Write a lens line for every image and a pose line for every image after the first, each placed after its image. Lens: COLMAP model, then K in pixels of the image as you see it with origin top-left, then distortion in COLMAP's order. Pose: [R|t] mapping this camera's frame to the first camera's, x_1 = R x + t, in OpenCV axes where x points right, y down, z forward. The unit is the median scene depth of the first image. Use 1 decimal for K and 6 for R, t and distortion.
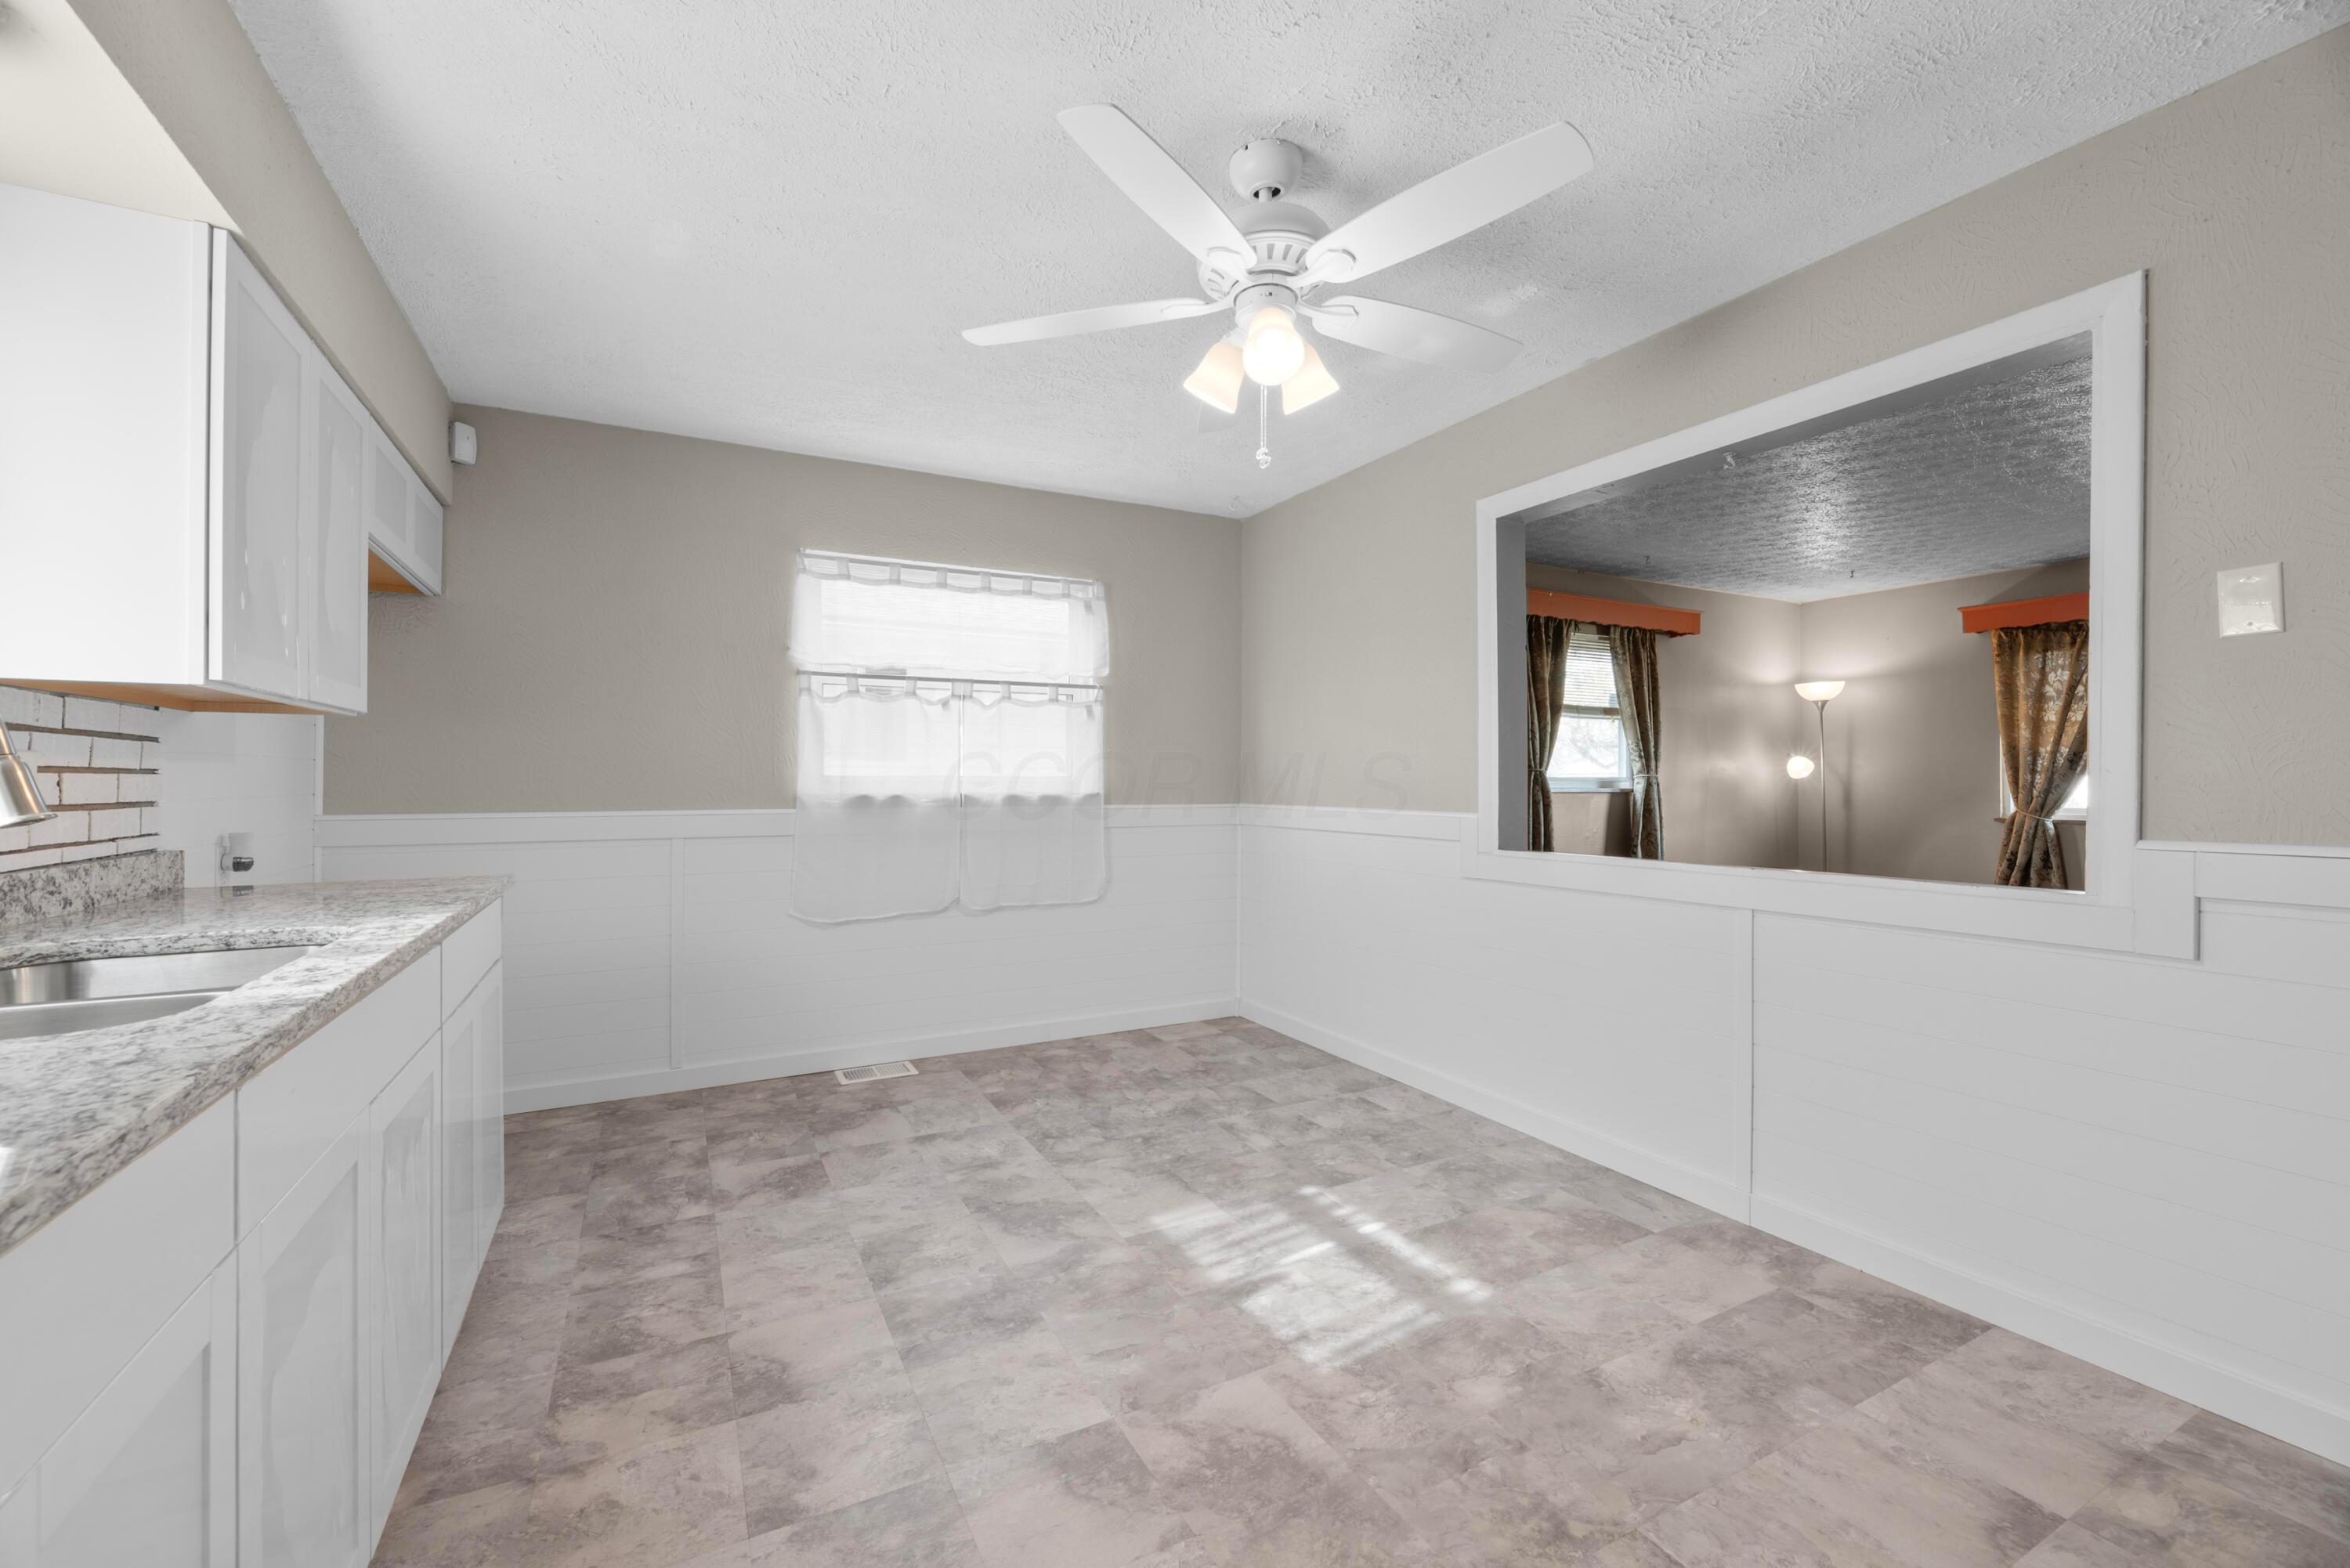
lens RADIAL K [[946.3, 0, 1164.3], [0, 946.3, 787.5], [0, 0, 1]] dist [-0.002180, -0.000191]
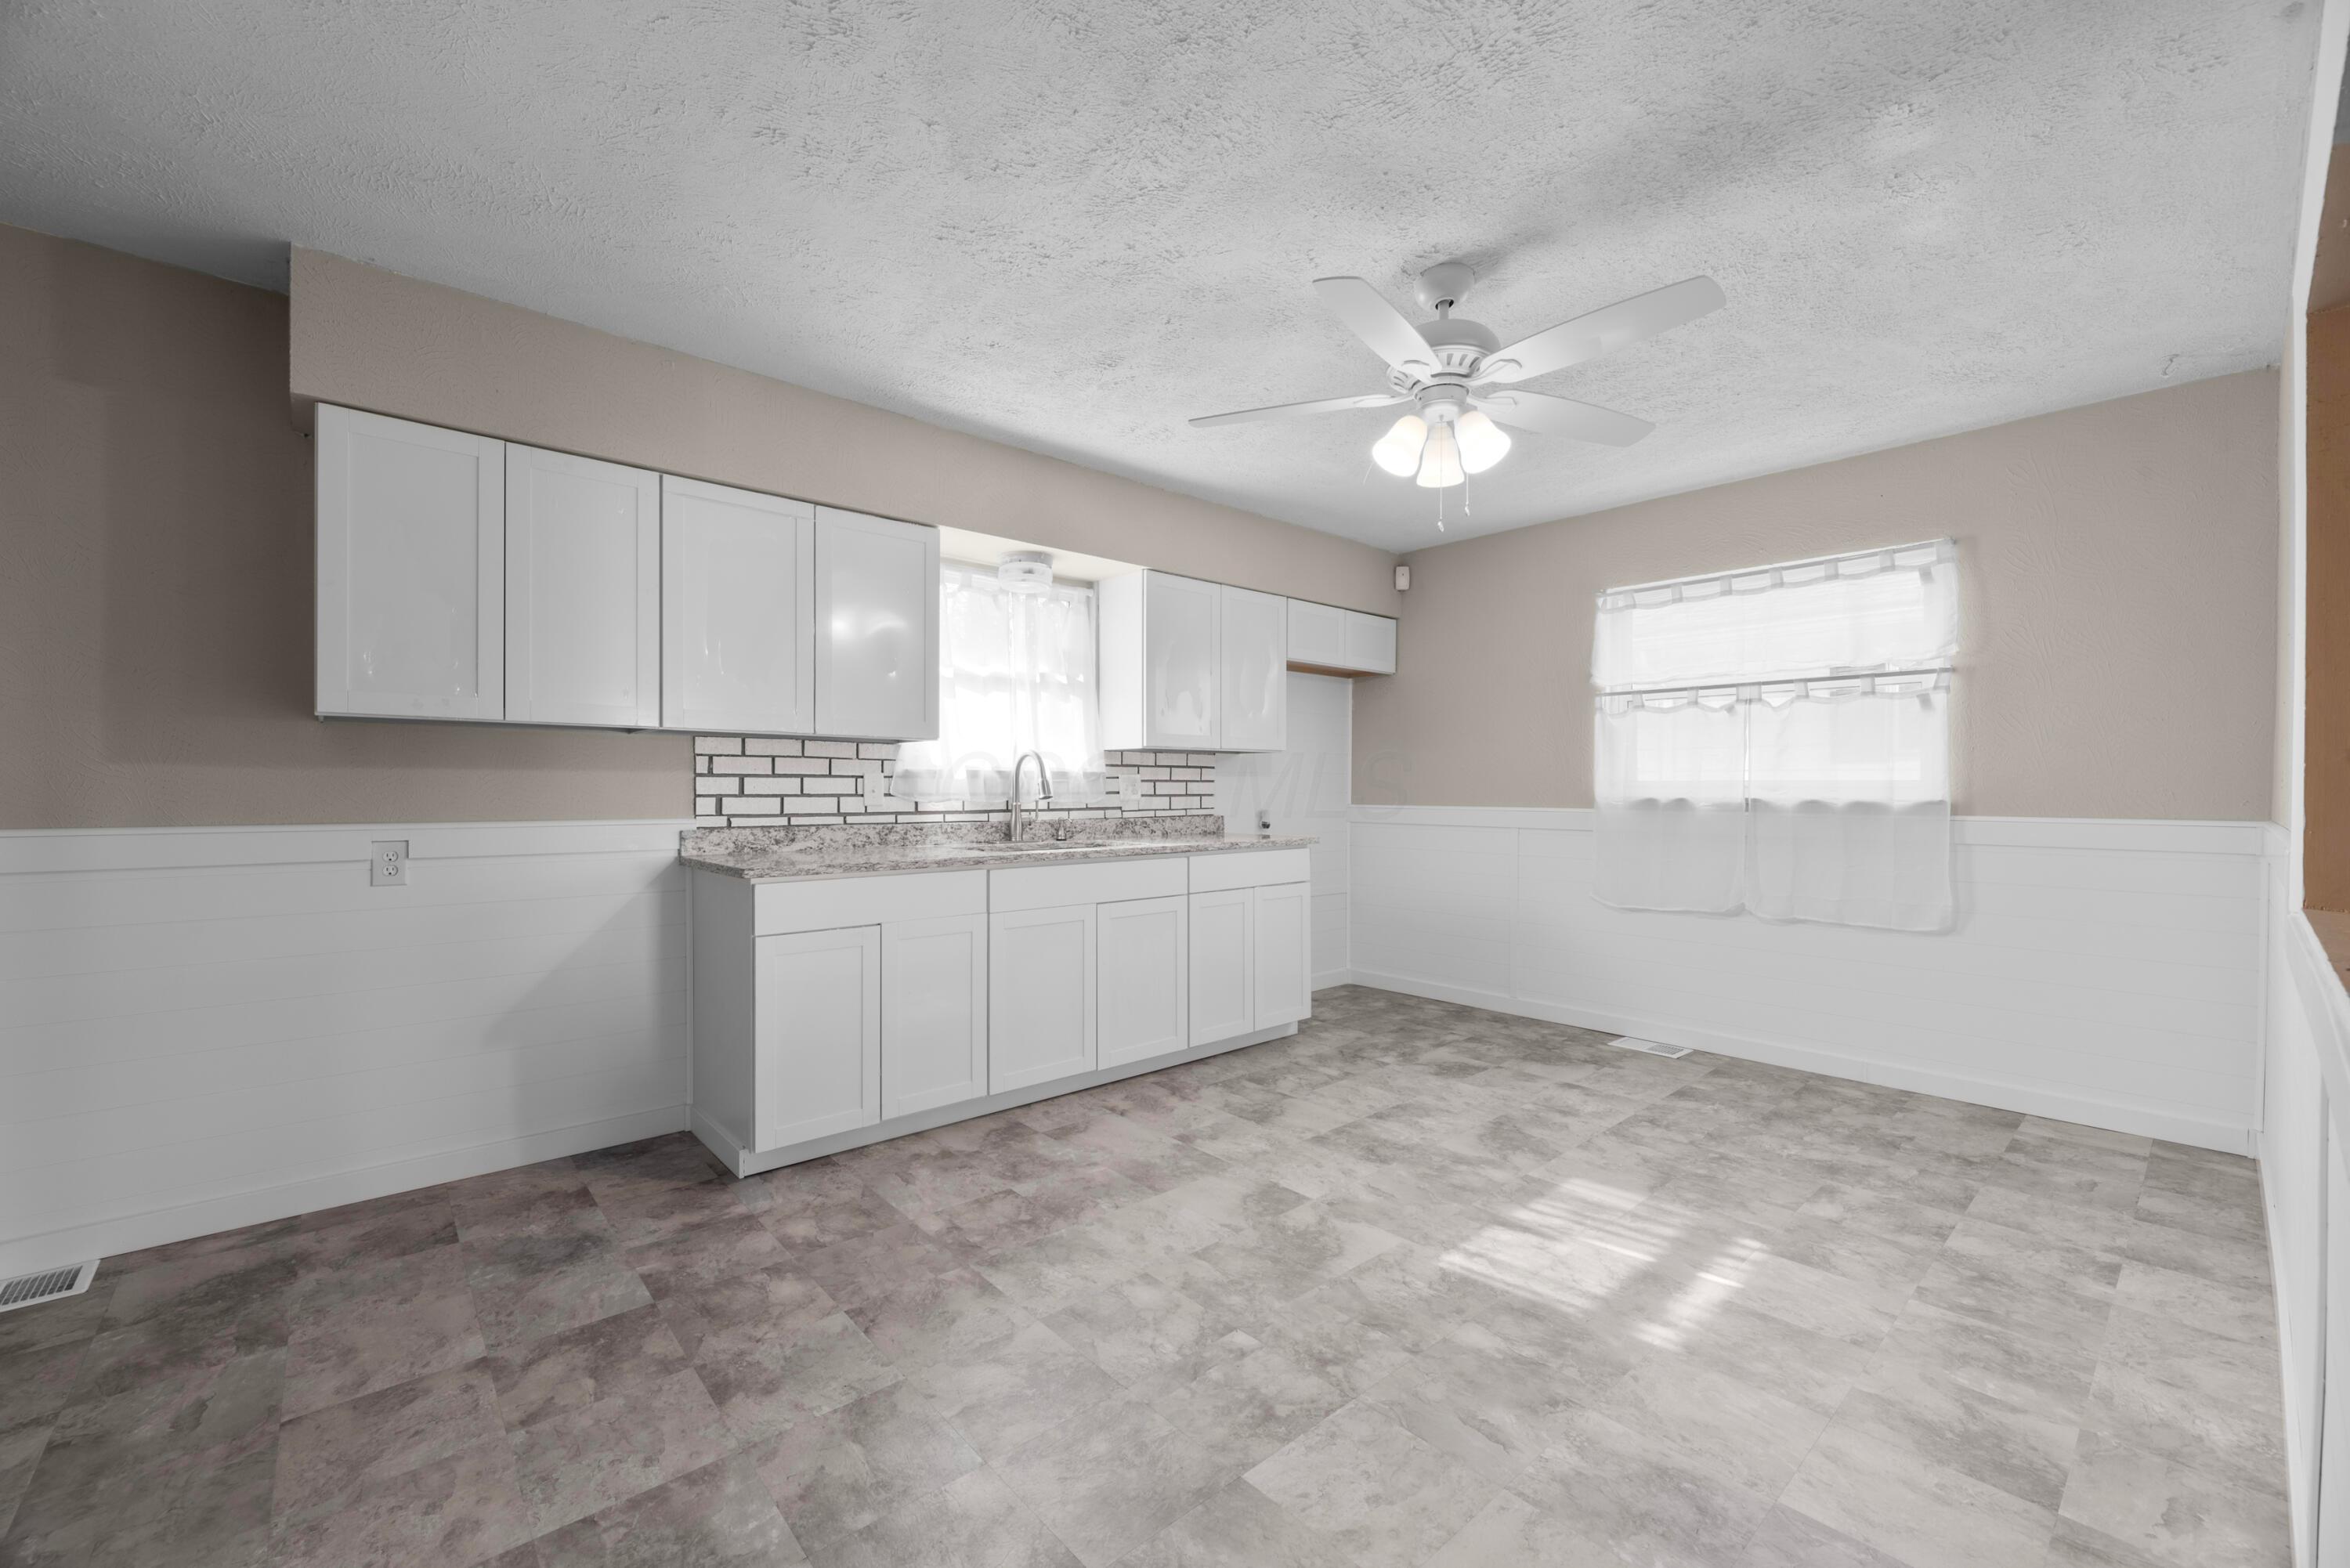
lens RADIAL K [[948.8, 0, 1183.3], [0, 948.8, 807.4], [0, 0, 1]] dist [-0.000895, -0.000122]
pose [[0.248807, 0.022285, -0.968297, 0.697041], [-0.007267, 0.999750, 0.021142, -0.000843], [0.968526, 0.001776, 0.248907, 0.207475]]
